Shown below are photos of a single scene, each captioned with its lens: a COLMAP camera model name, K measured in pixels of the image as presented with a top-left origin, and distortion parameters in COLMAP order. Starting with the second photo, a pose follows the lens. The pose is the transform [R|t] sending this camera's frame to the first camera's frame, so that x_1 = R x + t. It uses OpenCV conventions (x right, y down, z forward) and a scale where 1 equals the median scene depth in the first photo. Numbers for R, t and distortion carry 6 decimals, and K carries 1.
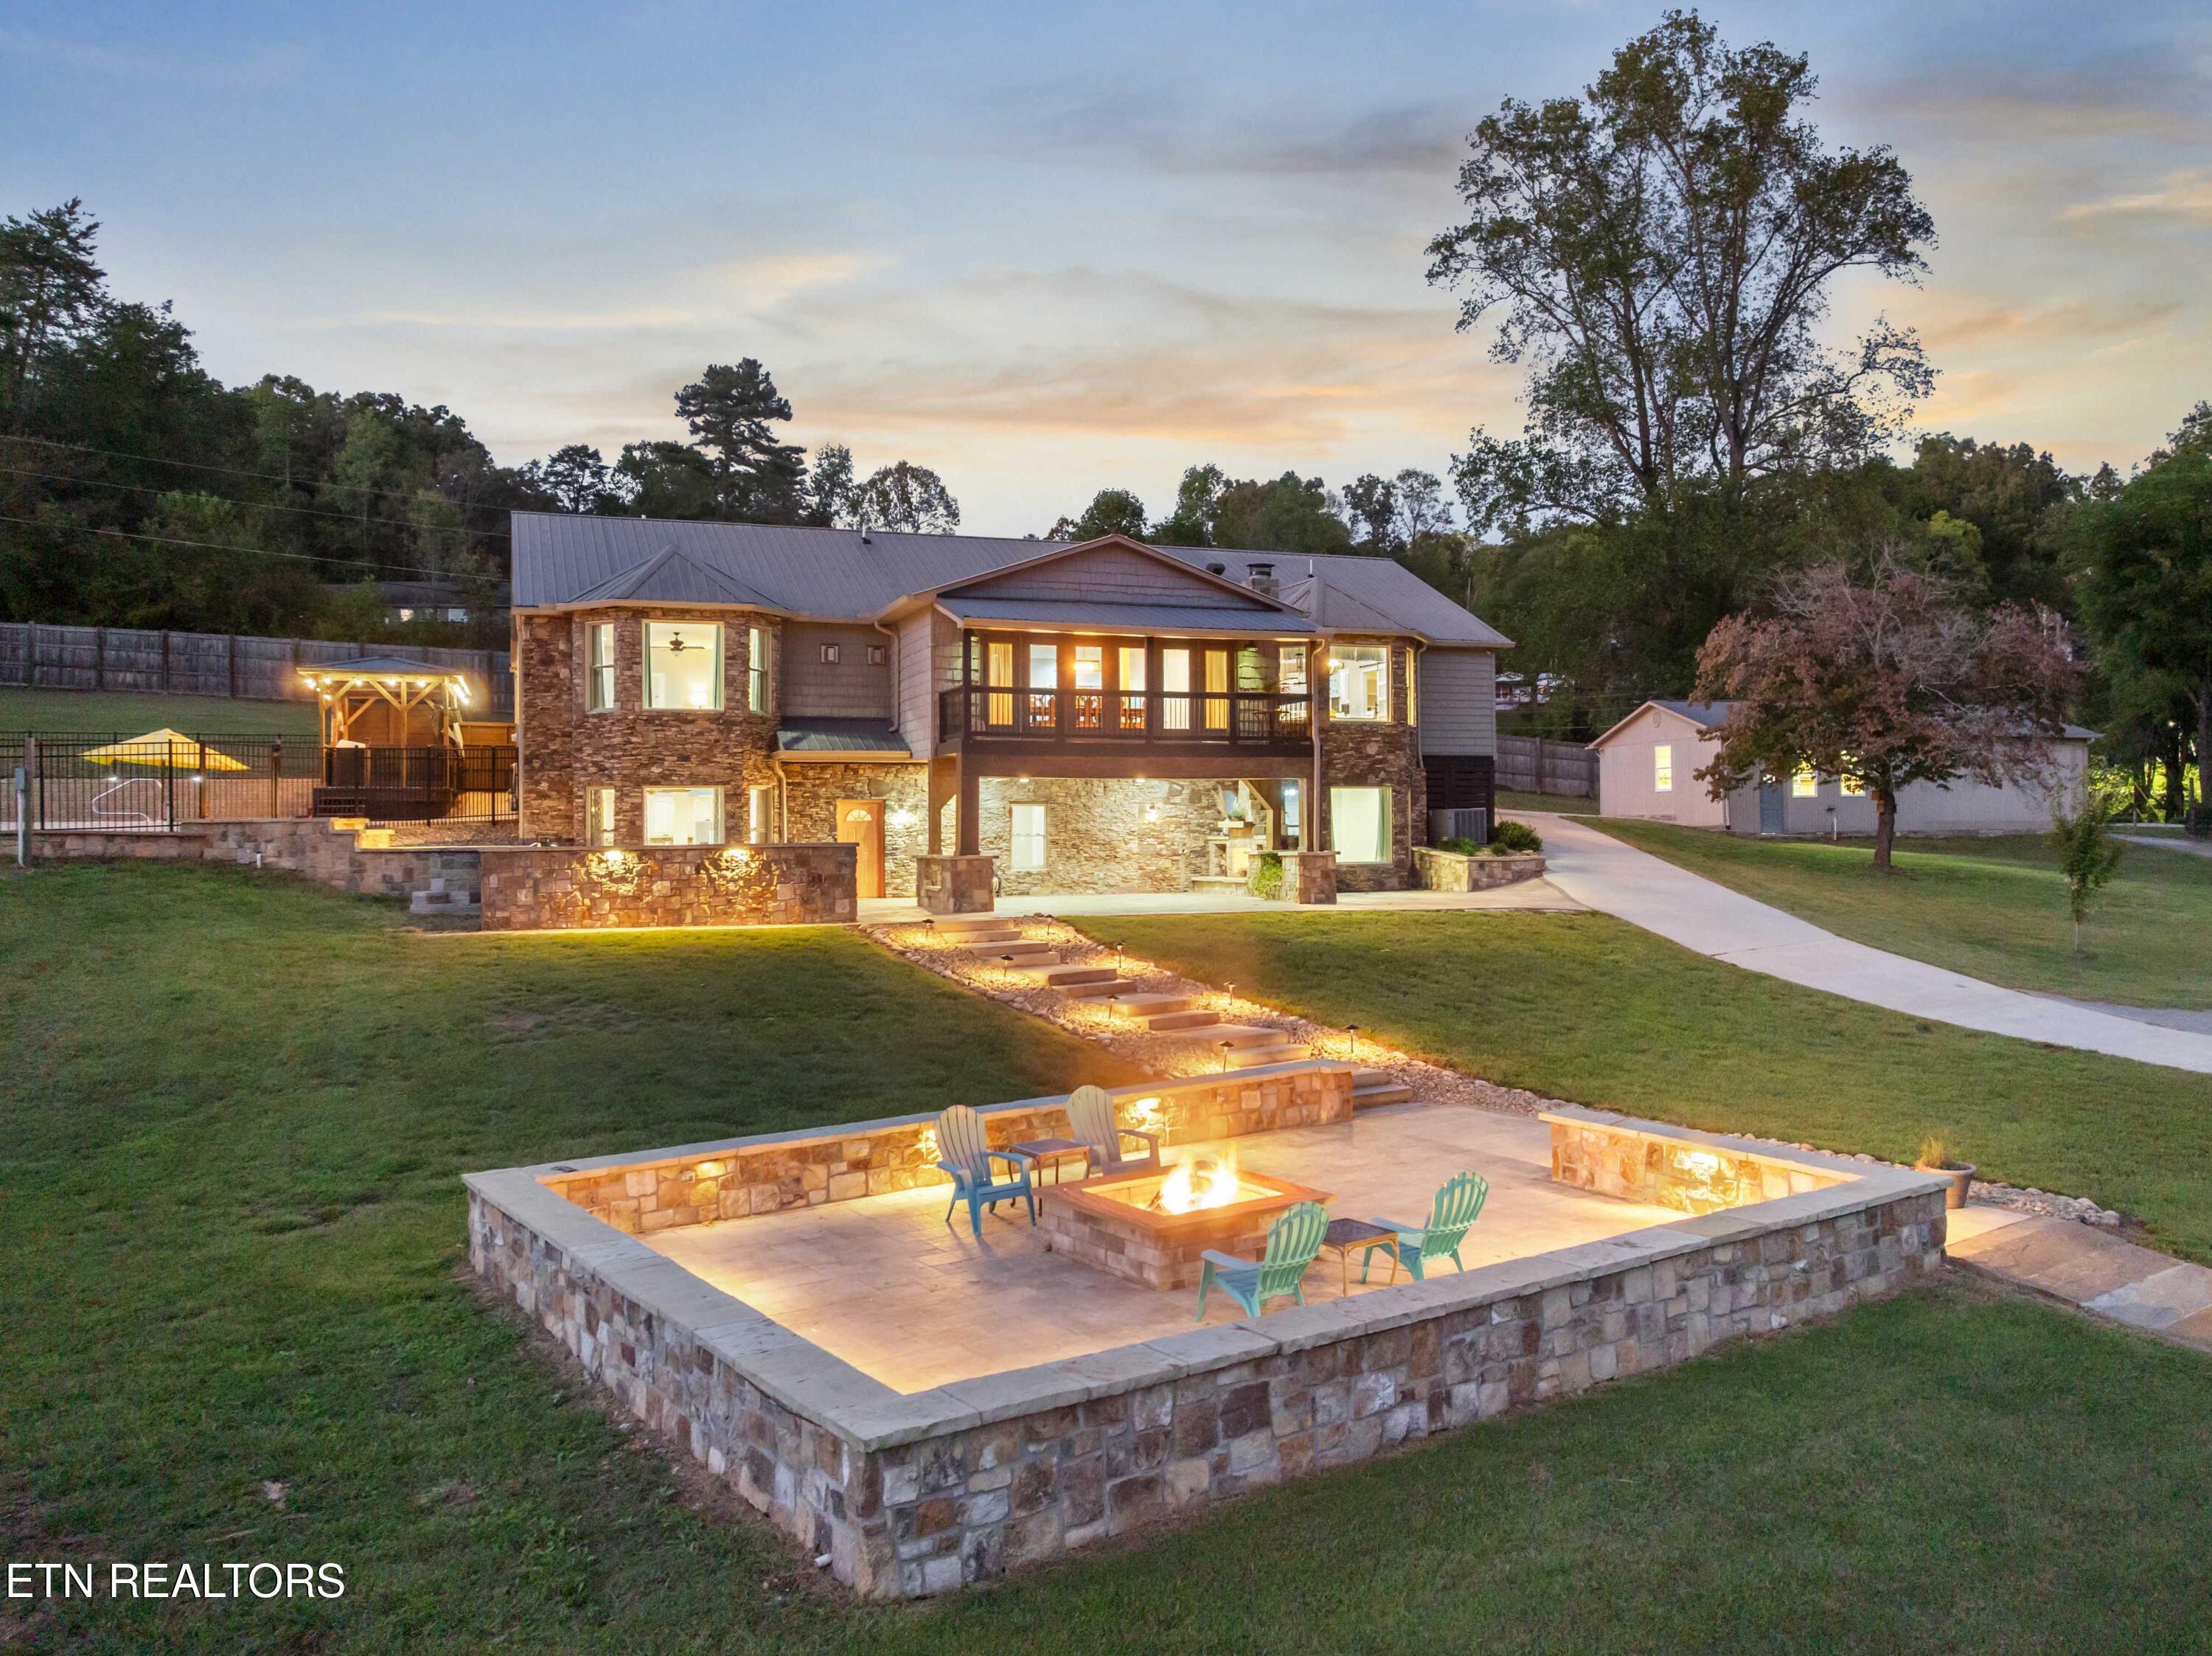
lens RADIAL K [[1660.3, 0, 1116.9], [0, 1660.3, 819.7], [0, 0, 1]] dist [-0.019160, -0.004434]
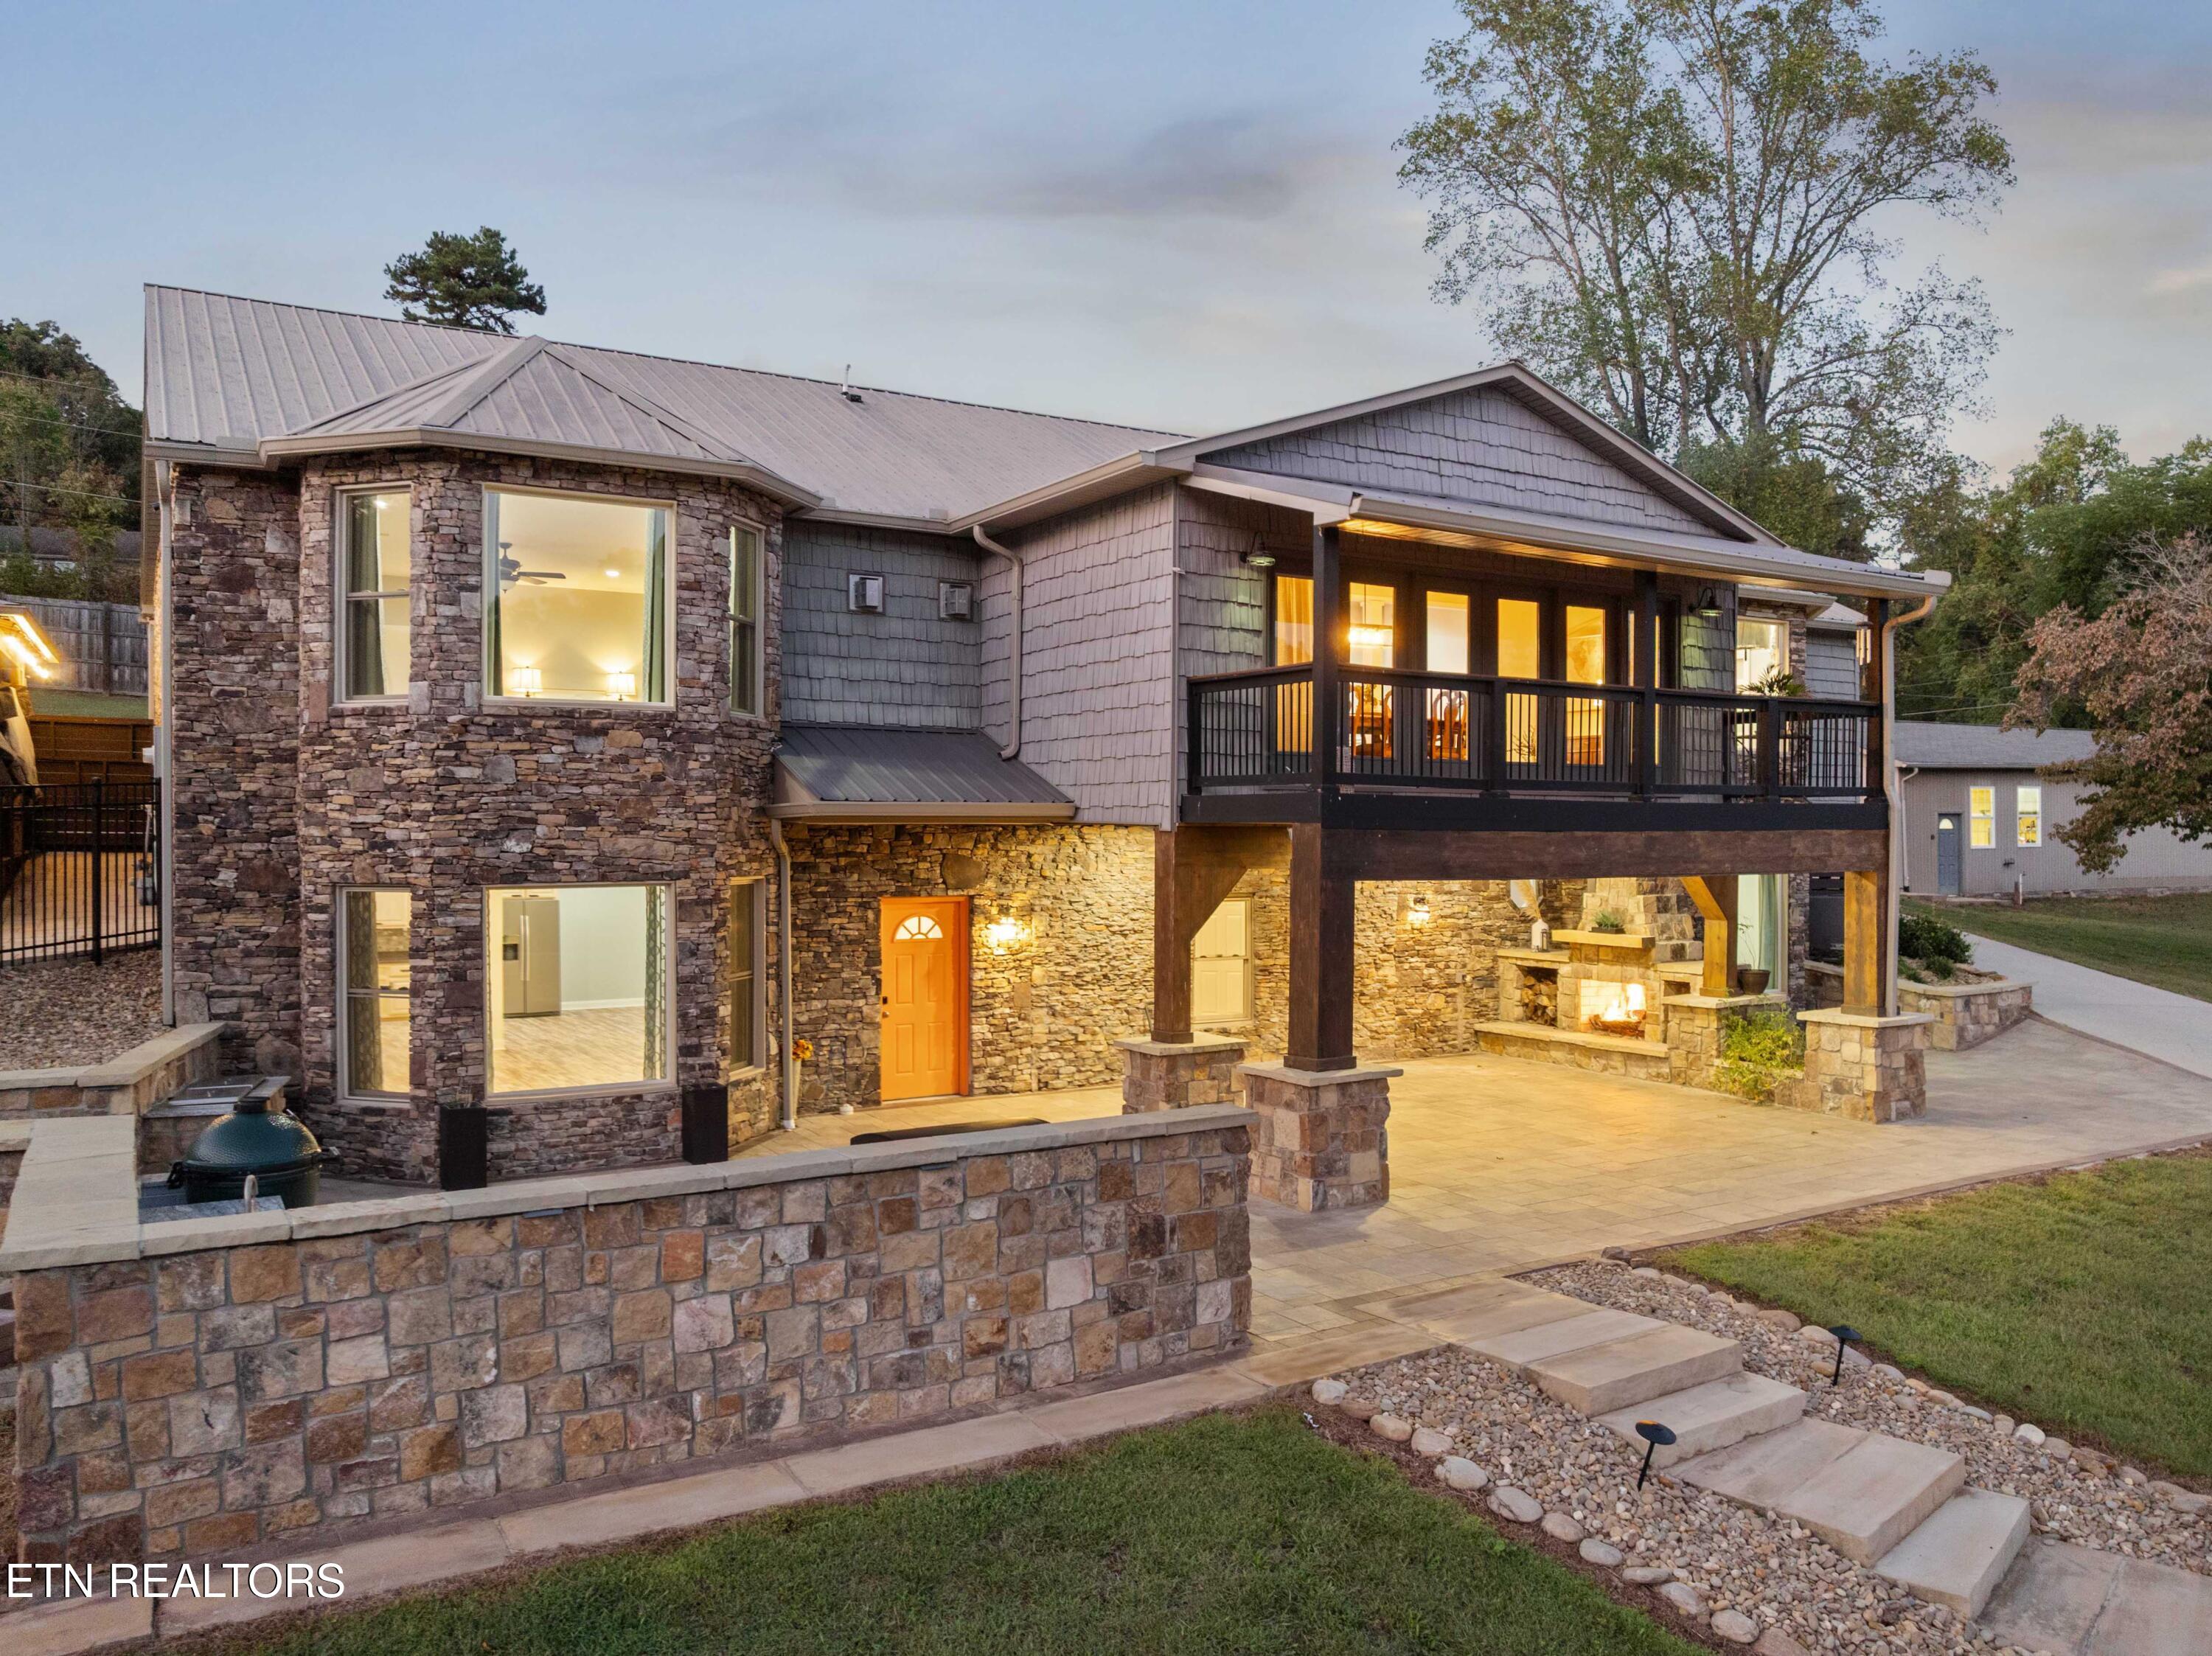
lens RADIAL K [[1640.1, 0, 1114.9], [0, 1640.1, 828.4], [0, 0, 1]] dist [-0.040117, 0.017808]
pose [[0.981442, 0.009222, 0.191540, -0.183047], [-0.010489, 0.999929, 0.005605, -0.033672], [-0.191475, -0.007510, 0.981469, 0.498096]]
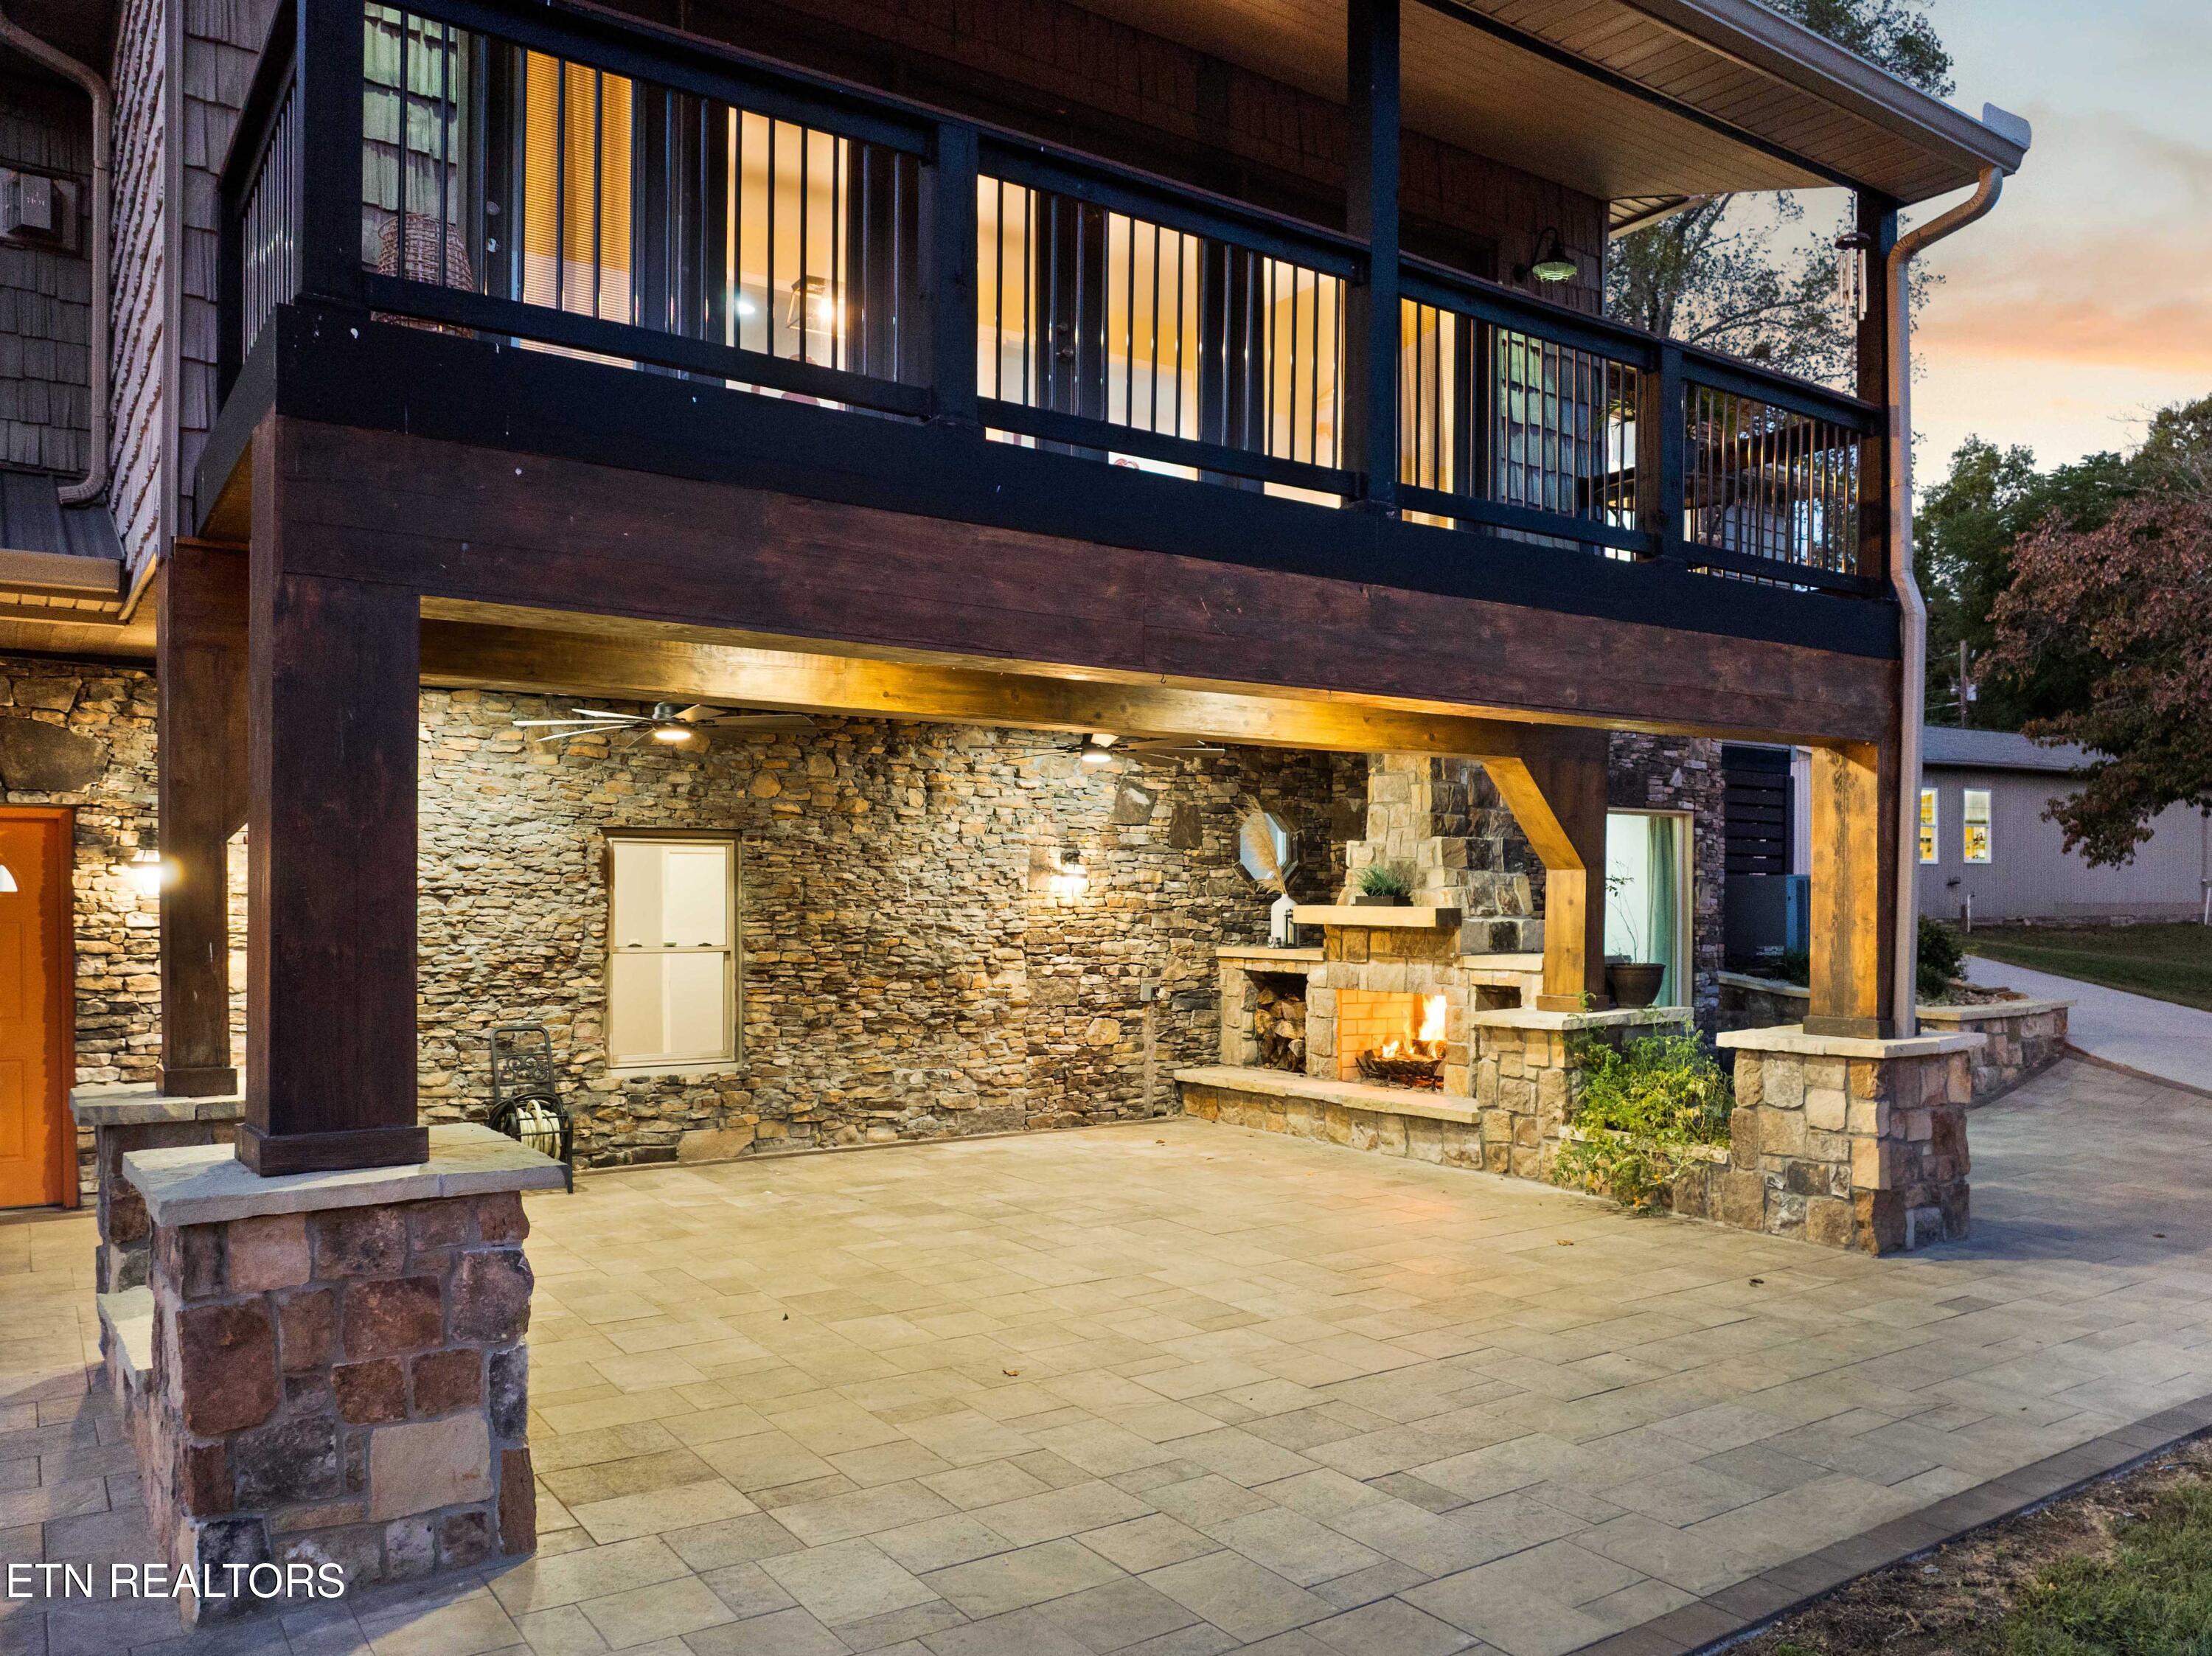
lens RADIAL K [[1648.4, 0, 1107.8], [0, 1648.4, 932.7], [0, 0, 1]] dist [-0.028753, 0.000512]
pose [[0.969412, 0.002272, 0.245427, -0.049730], [-0.008844, 0.999631, 0.025678, -0.001290], [-0.245278, -0.027063, 0.969075, 0.702958]]
